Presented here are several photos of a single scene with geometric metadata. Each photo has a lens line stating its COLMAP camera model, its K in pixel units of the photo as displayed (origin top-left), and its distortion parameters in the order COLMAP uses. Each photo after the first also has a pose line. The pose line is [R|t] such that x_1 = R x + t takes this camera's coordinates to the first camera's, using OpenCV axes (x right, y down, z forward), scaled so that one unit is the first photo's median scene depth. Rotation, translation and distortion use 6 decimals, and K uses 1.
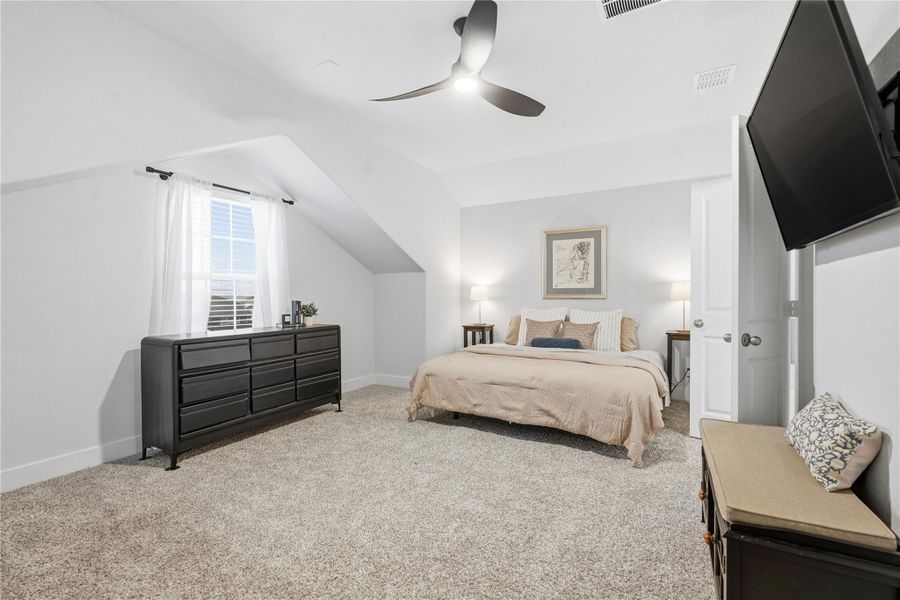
lens RADIAL K [[413.2, 0, 450.7], [0, 413.2, 296.2], [0, 0, 1]] dist [-0.004466, 0.000029]
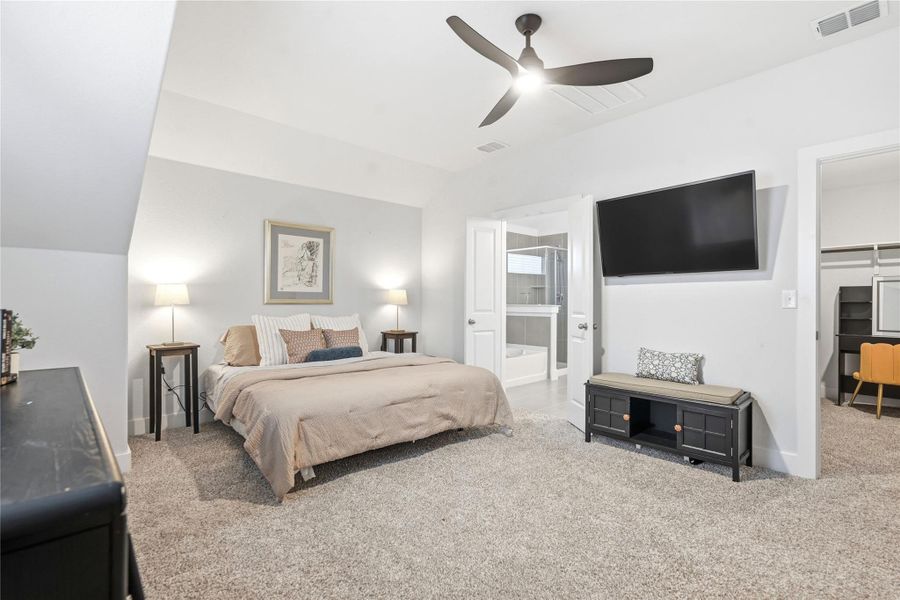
lens RADIAL K [[413.2, 0, 454.3], [0, 413.2, 305.3], [0, 0, 1]] dist [-0.004466, 0.000029]
pose [[0.306560, 0.000716, 0.951851, -0.476310], [0.001669, 0.999998, -0.001290, 0.011216], [-0.951850, 0.001984, 0.306558, 0.457927]]
